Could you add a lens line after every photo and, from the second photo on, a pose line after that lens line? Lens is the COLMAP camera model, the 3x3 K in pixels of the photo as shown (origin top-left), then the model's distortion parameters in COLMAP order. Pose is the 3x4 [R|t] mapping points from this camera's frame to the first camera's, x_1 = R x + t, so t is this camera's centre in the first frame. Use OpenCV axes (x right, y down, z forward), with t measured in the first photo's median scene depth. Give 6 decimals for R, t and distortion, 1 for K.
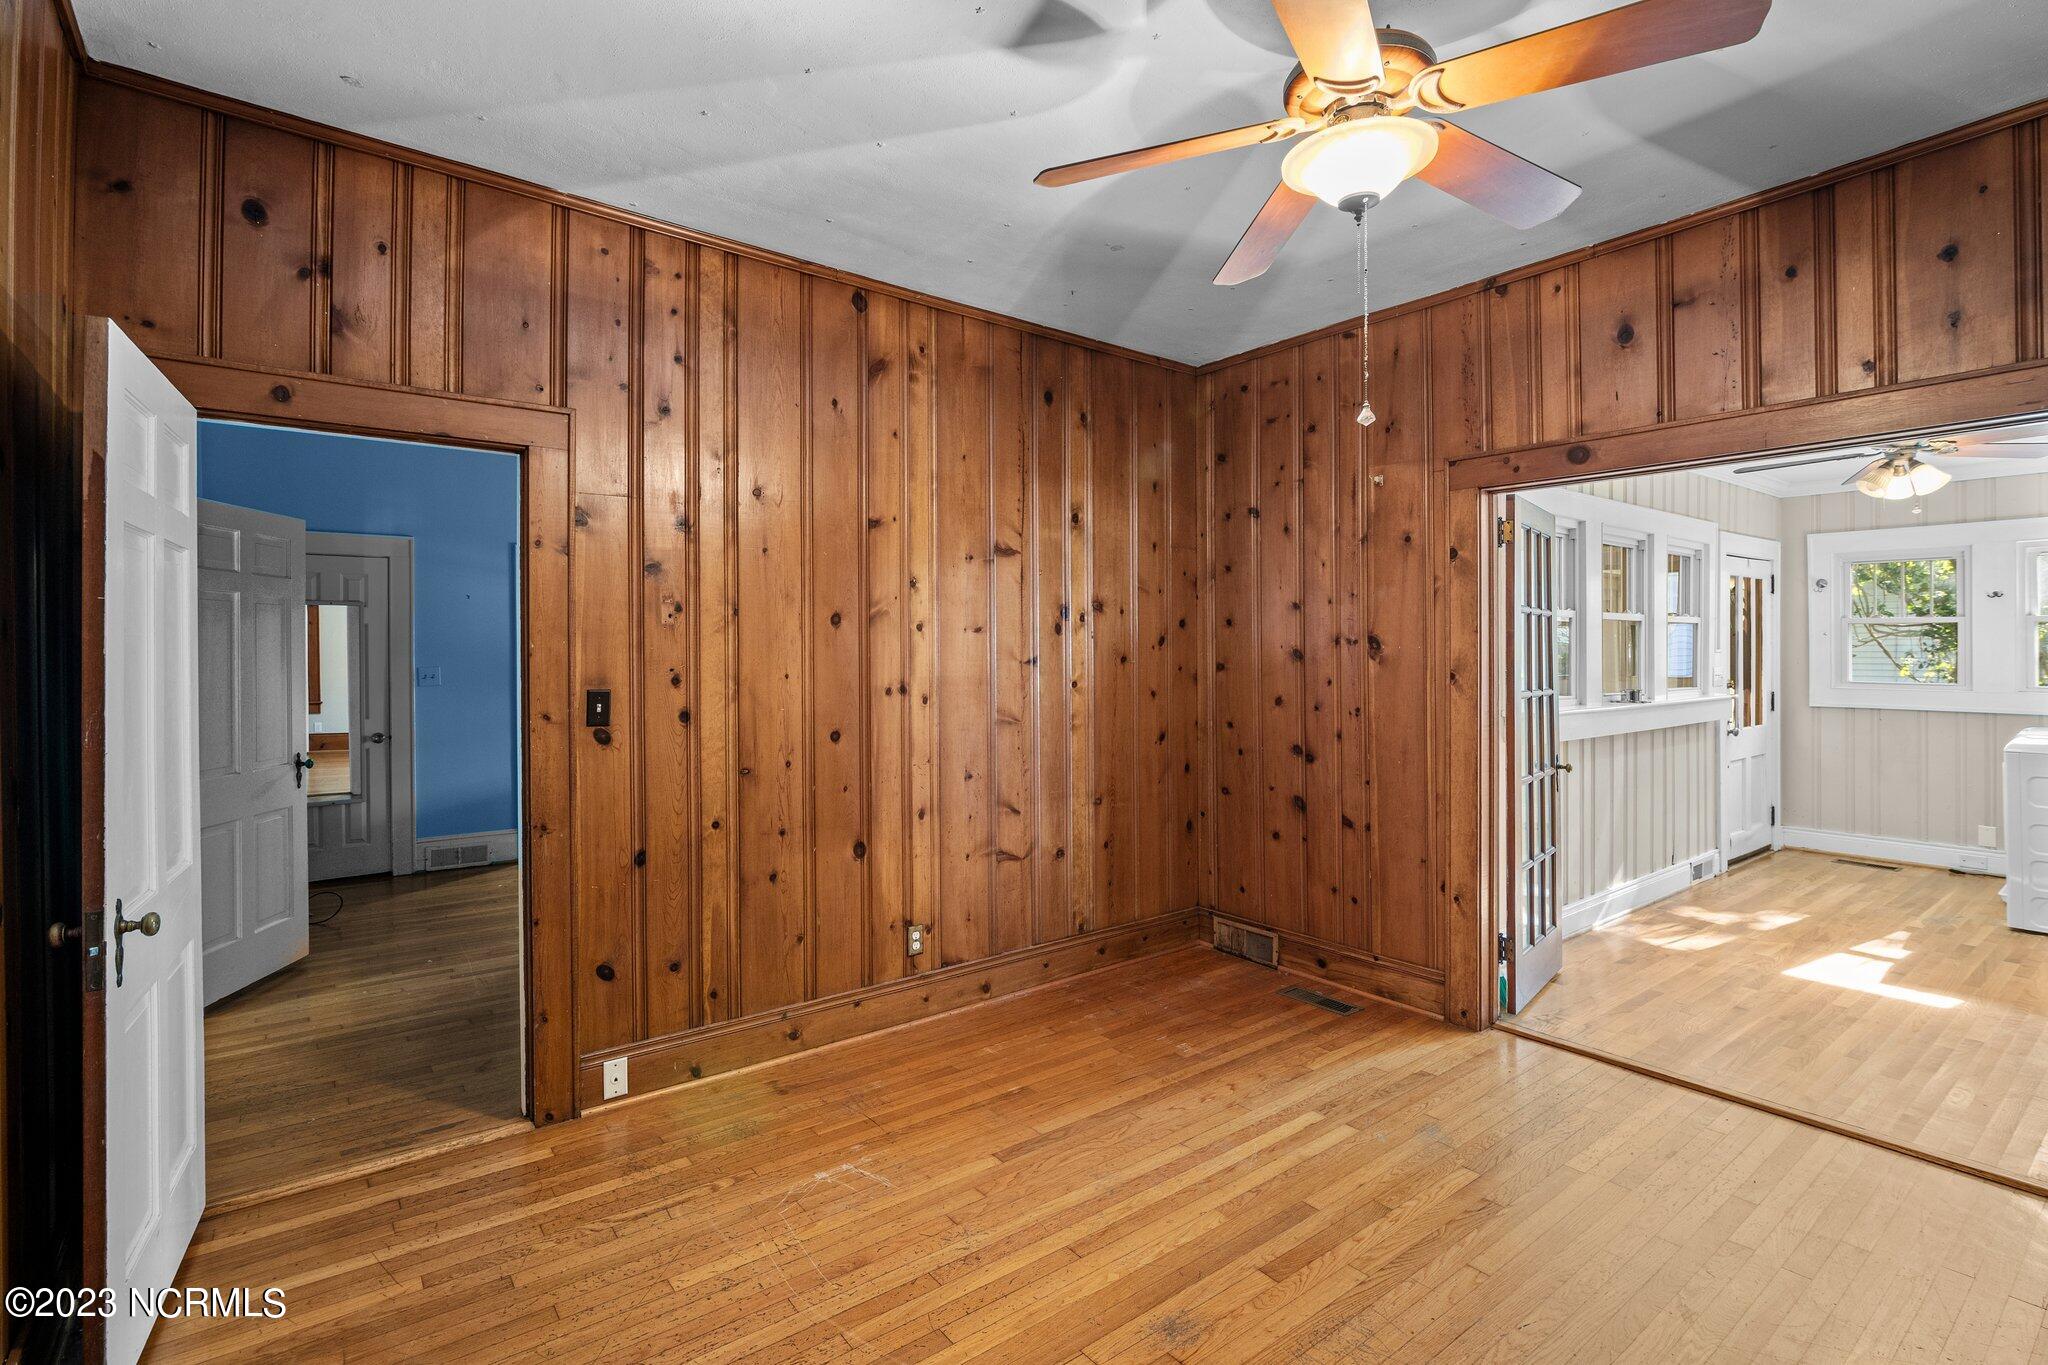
lens RADIAL K [[960.2, 0, 1020.7], [0, 960.2, 649.7], [0, 0, 1]] dist [-0.000408, 0.000202]
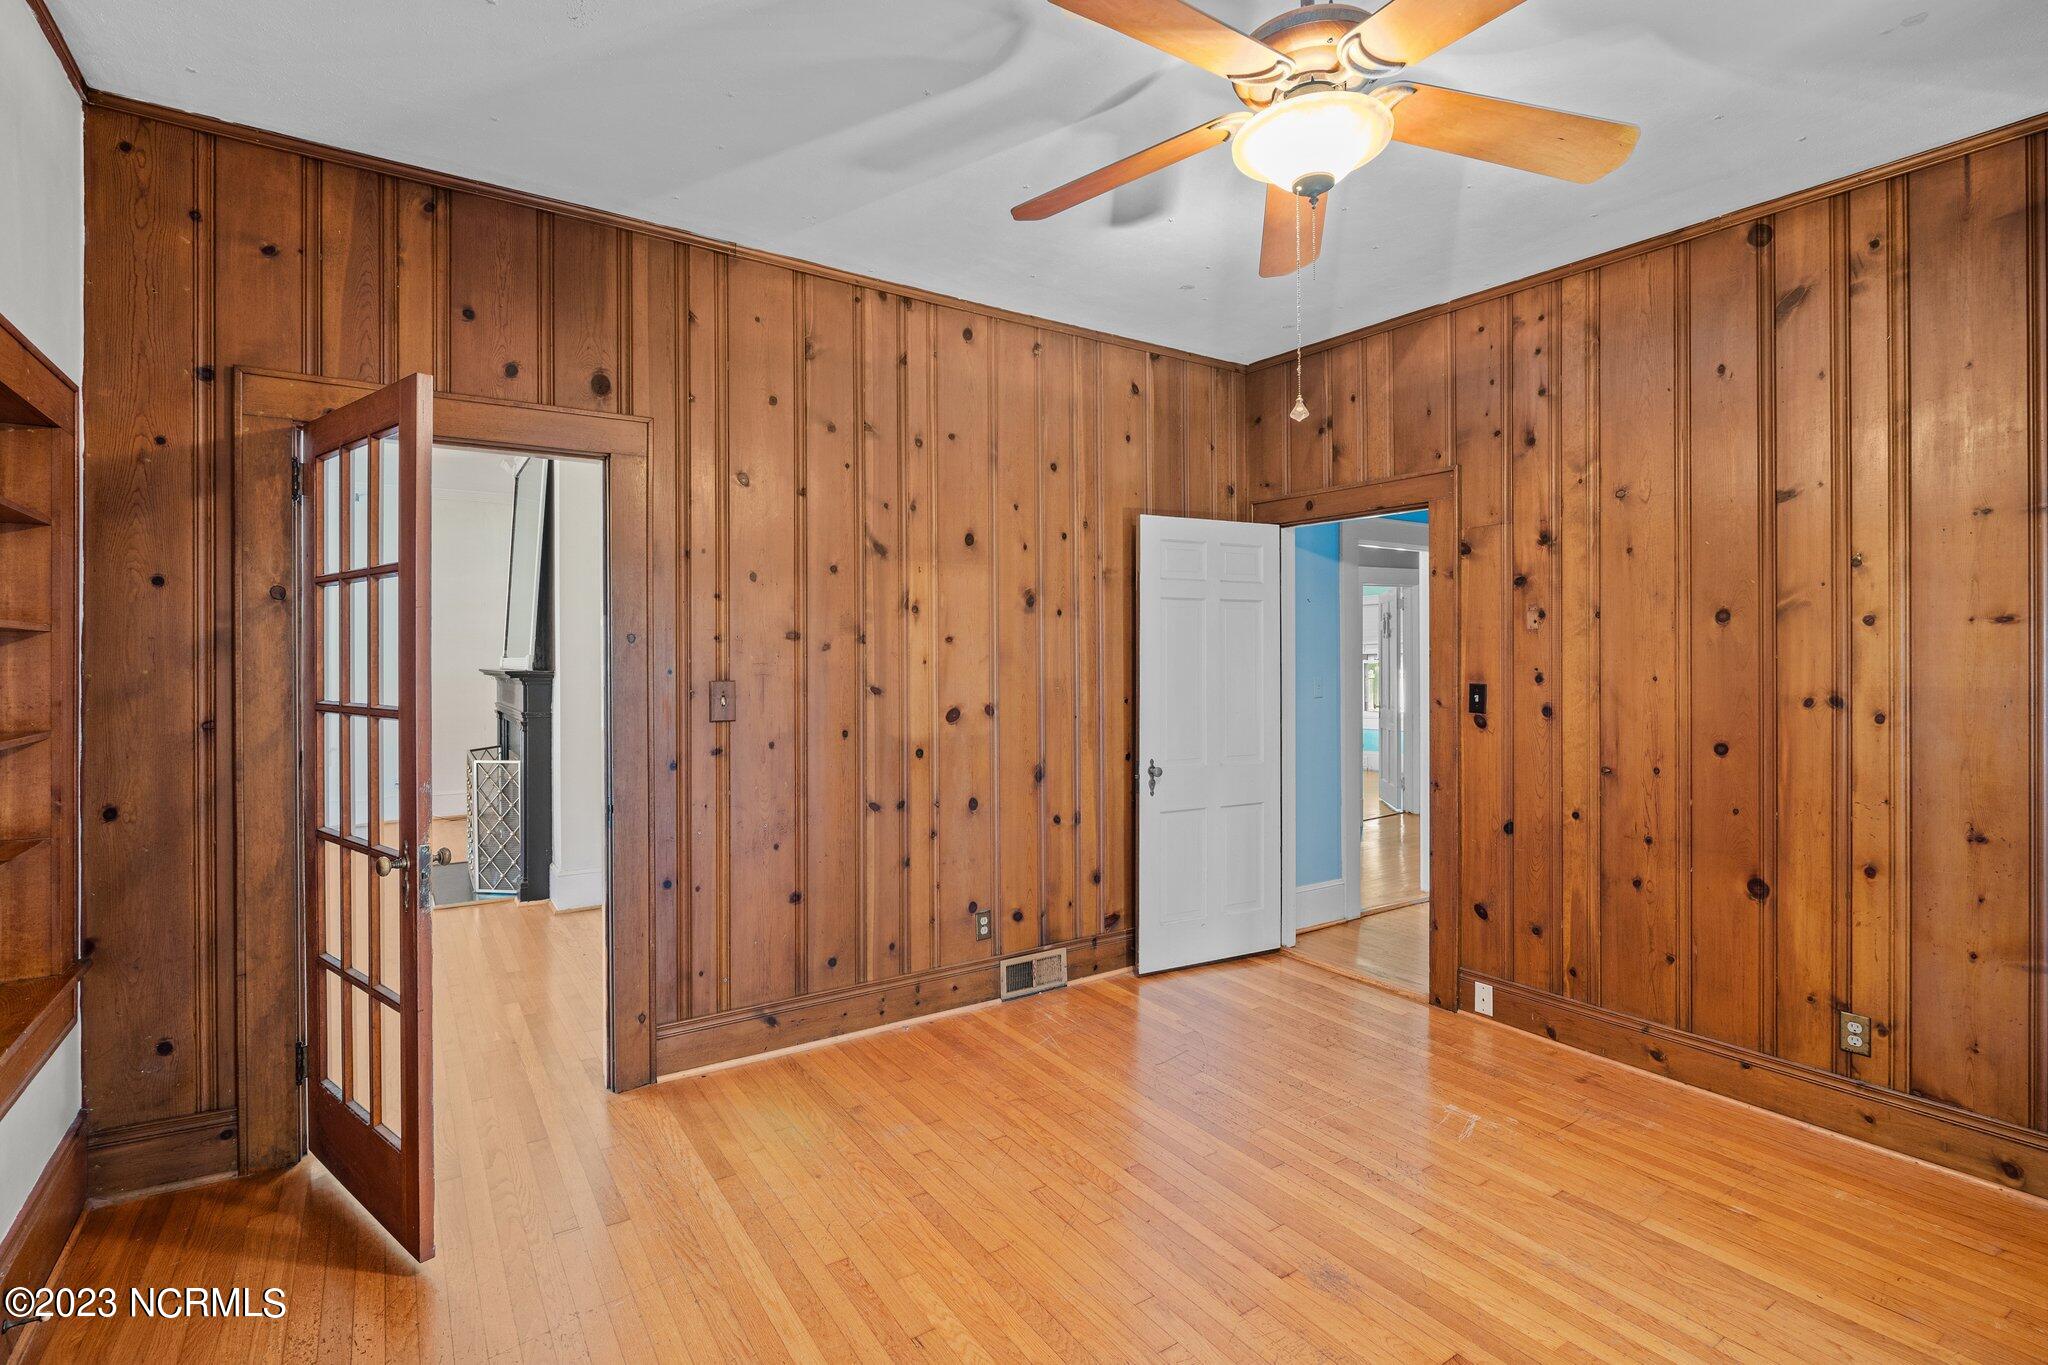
lens RADIAL K [[970.1, 0, 1024.7], [0, 970.1, 667.9], [0, 0, 1]] dist [-0.004511, -0.000607]
pose [[-0.059216, 0.013833, -0.998149, 0.773545], [0.002277, 0.999903, 0.013722, 0.002210], [0.998243, -0.001460, -0.059241, 0.441914]]
